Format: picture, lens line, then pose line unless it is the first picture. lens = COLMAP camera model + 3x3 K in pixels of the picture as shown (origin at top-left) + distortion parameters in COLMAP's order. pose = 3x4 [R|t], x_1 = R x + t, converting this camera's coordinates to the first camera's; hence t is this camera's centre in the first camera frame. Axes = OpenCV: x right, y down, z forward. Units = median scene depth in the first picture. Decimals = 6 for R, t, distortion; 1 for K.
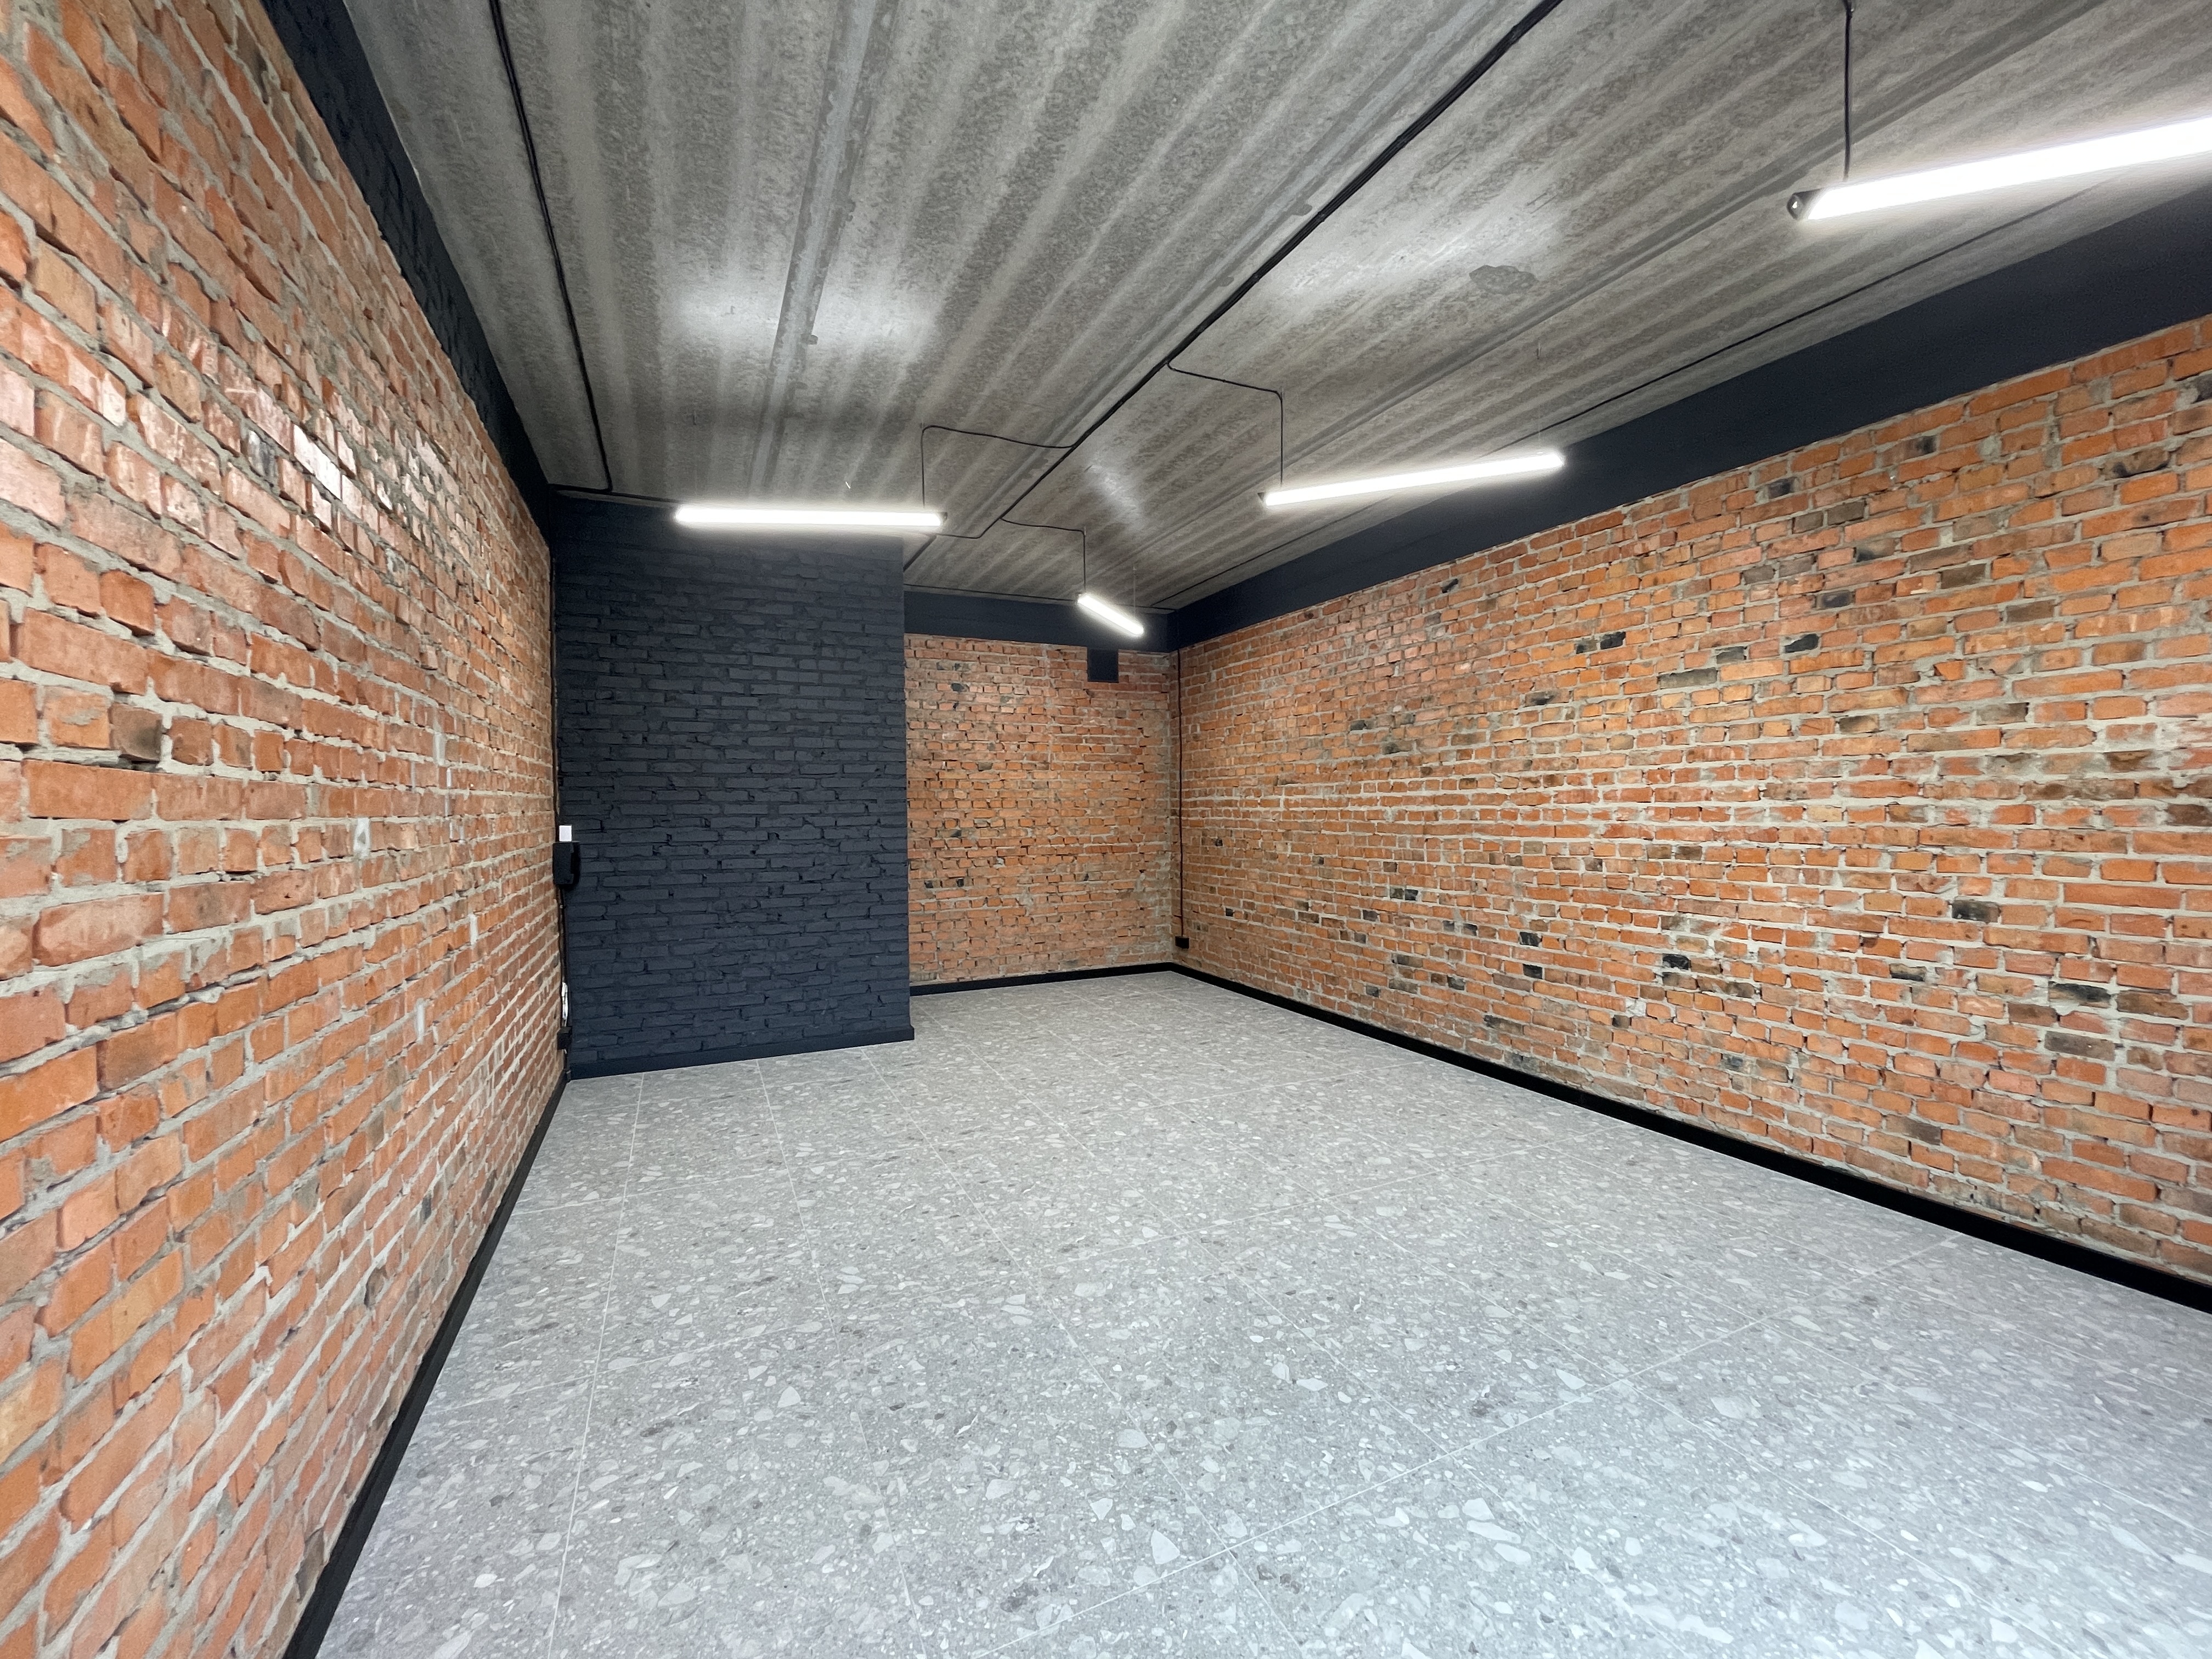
lens RADIAL K [[893.2, 0, 1101.8], [0, 893.2, 830.4], [0, 0, 1]] dist [-0.003746, 0.000030]
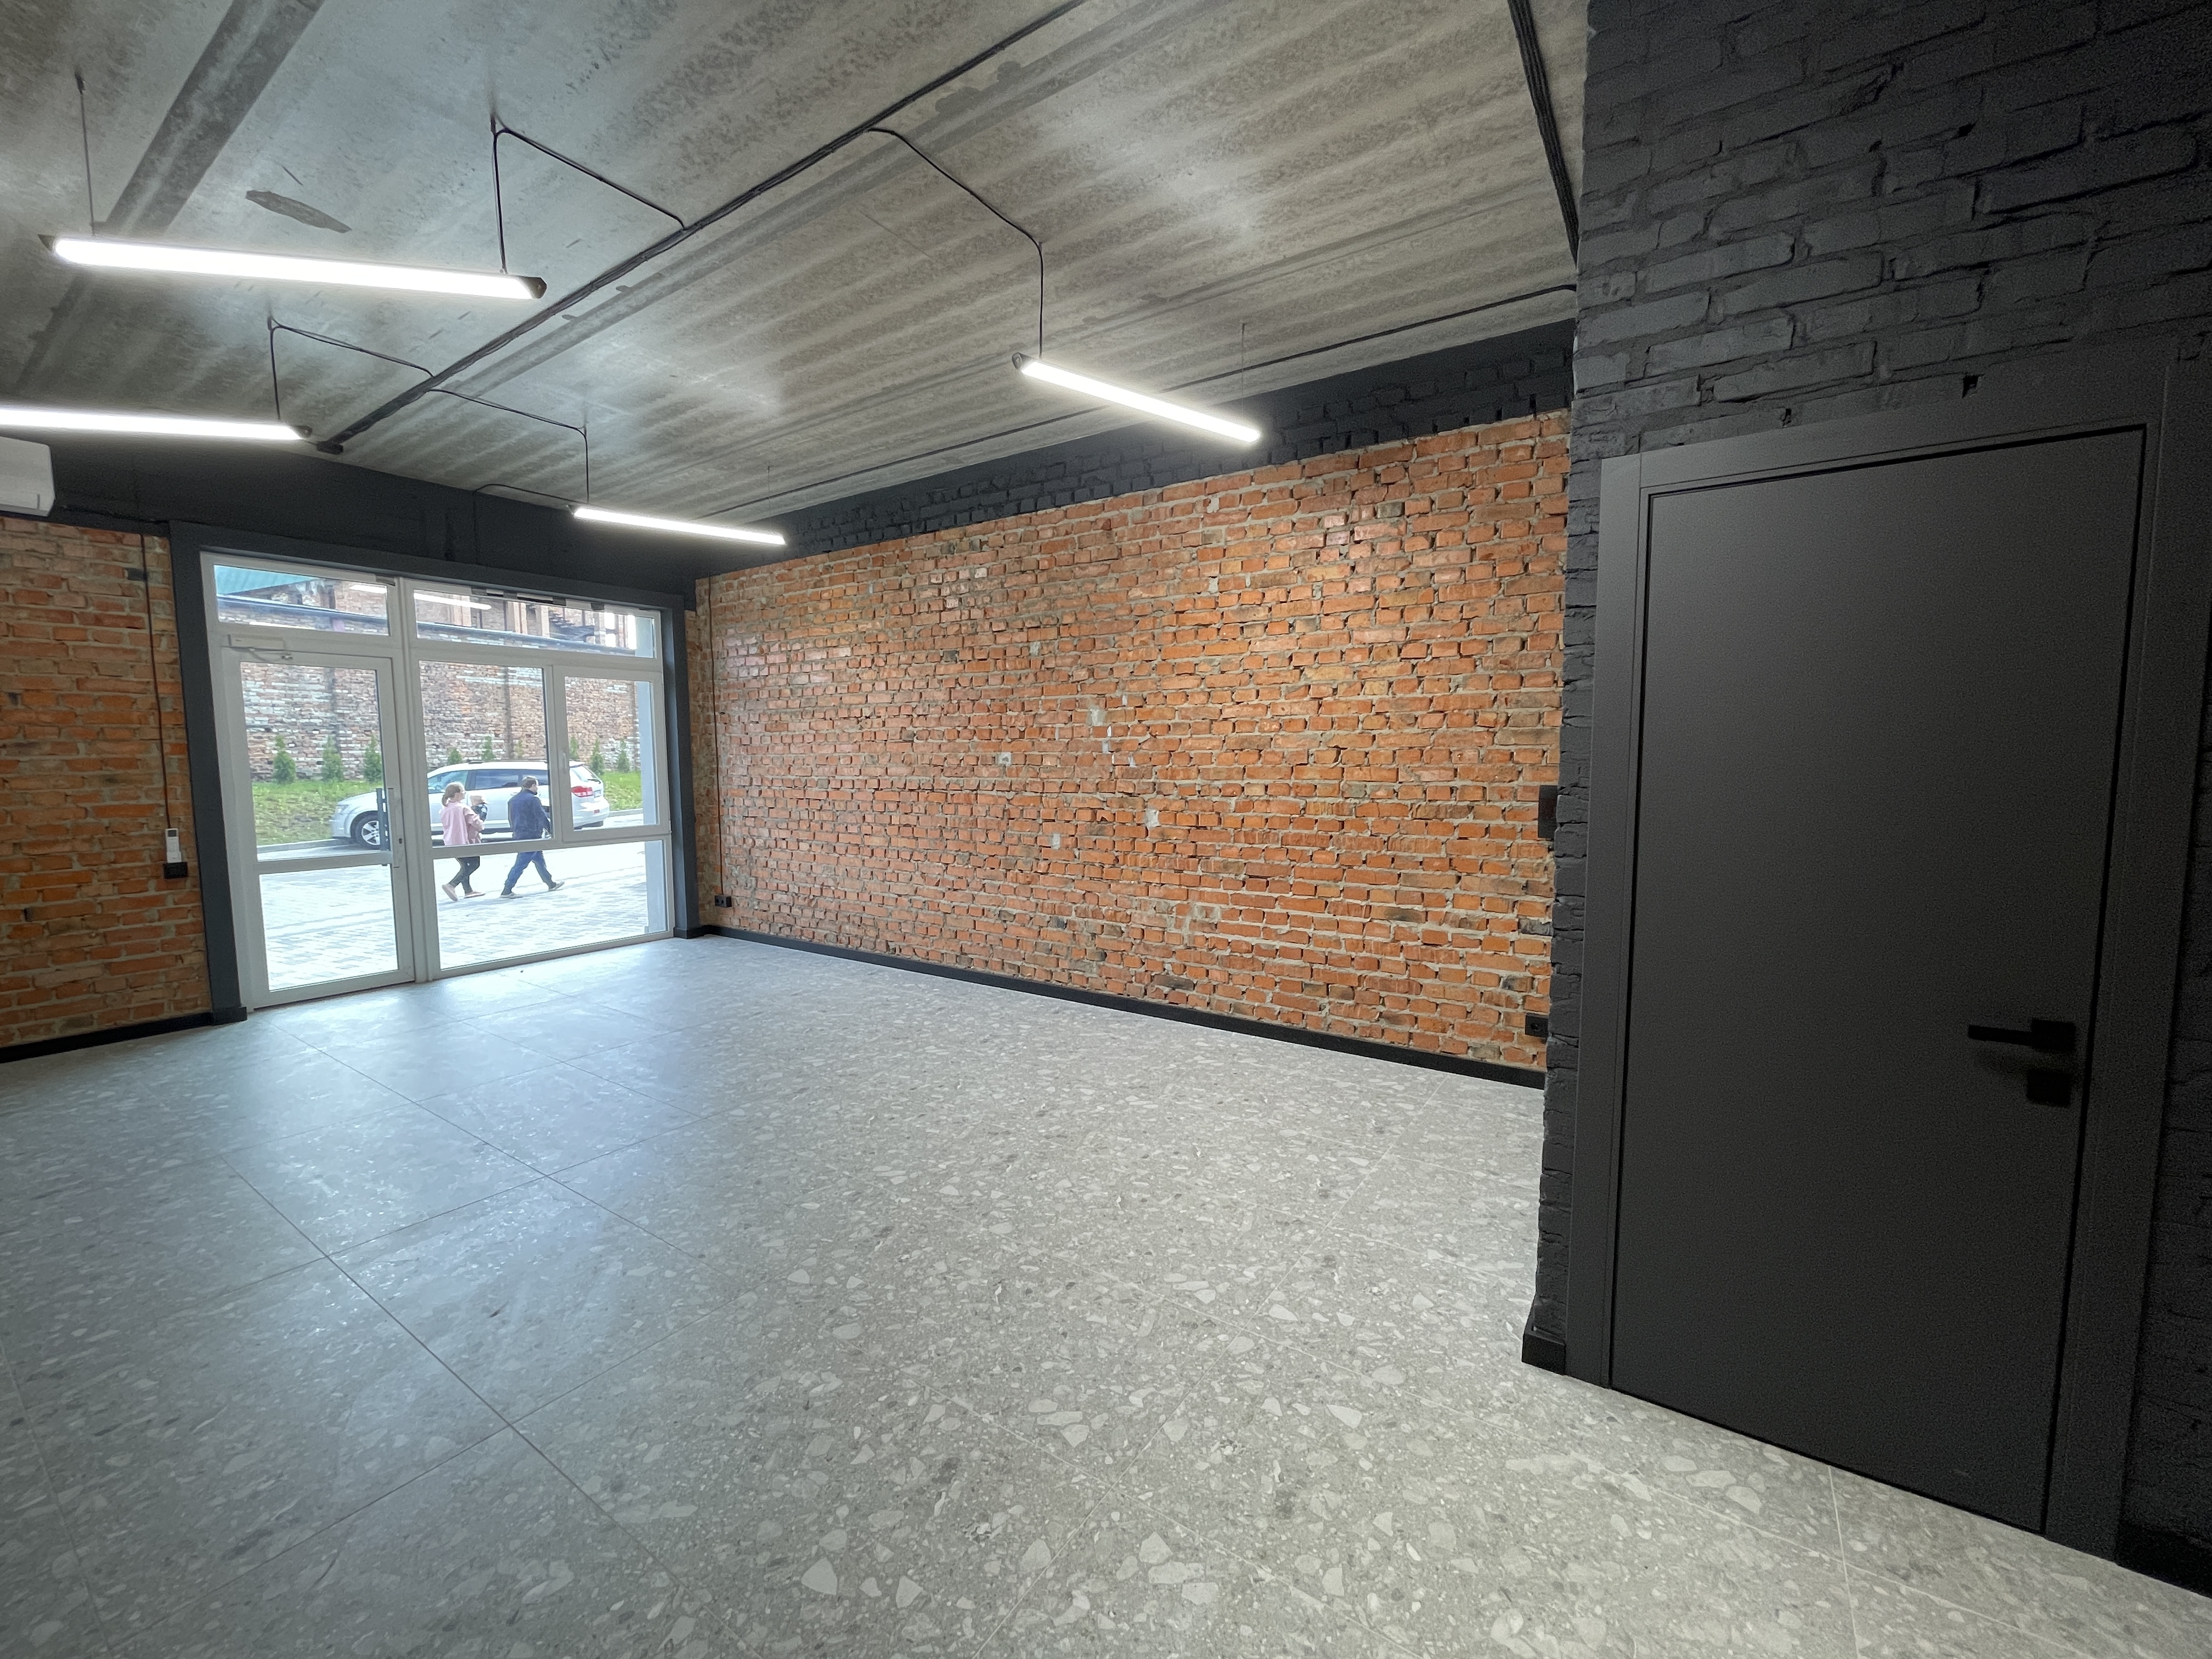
lens RADIAL K [[889.1, 0, 1106.0], [0, 889.1, 829.5], [0, 0, 1]] dist [0.000027, -0.000275]
pose [[-0.857614, 0.057238, -0.511099, 0.164852], [-0.000701, 0.993657, 0.112455, -0.041120], [0.514293, 0.096801, -0.852134, 1.695127]]
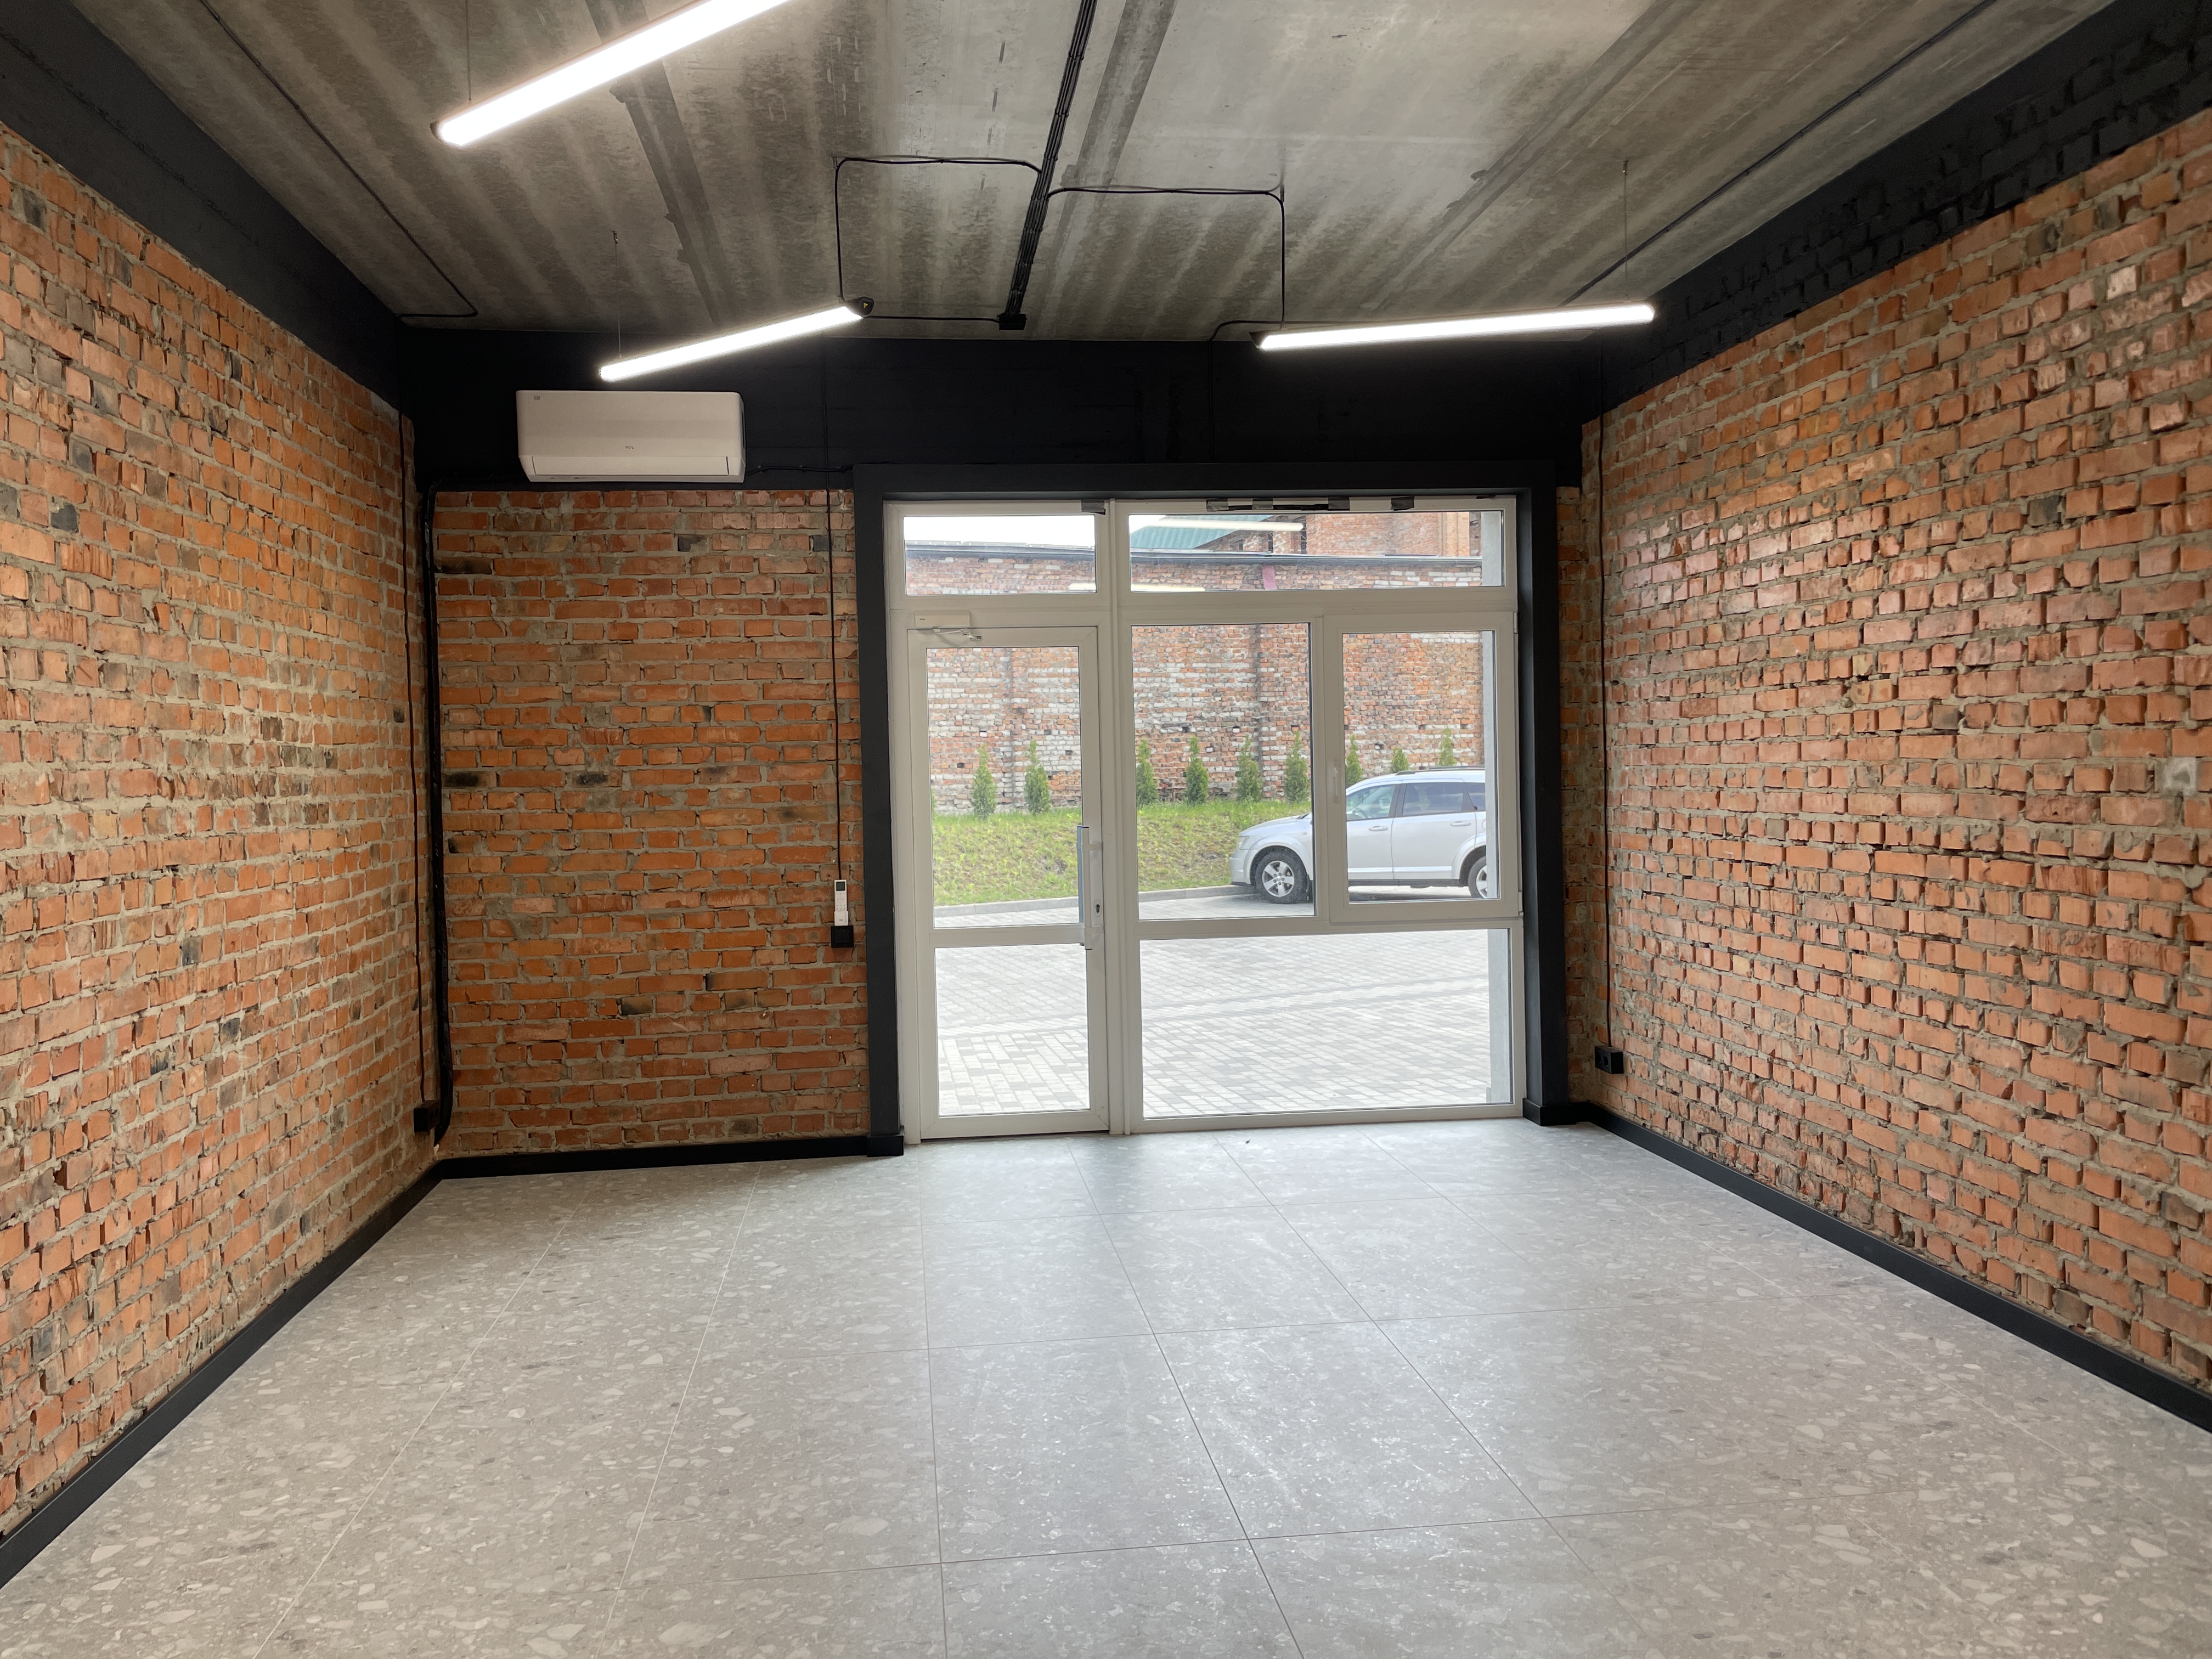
lens RADIAL K [[1670.9, 0, 1092.7], [0, 1670.9, 816.9], [0, 0, 1]] dist [0.095491, -0.127563]
pose [[-0.948968, 0.021557, 0.314635, -0.120776], [0.039987, 0.997834, 0.052237, -0.046301], [-0.312827, 0.062152, -0.947774, 1.533704]]
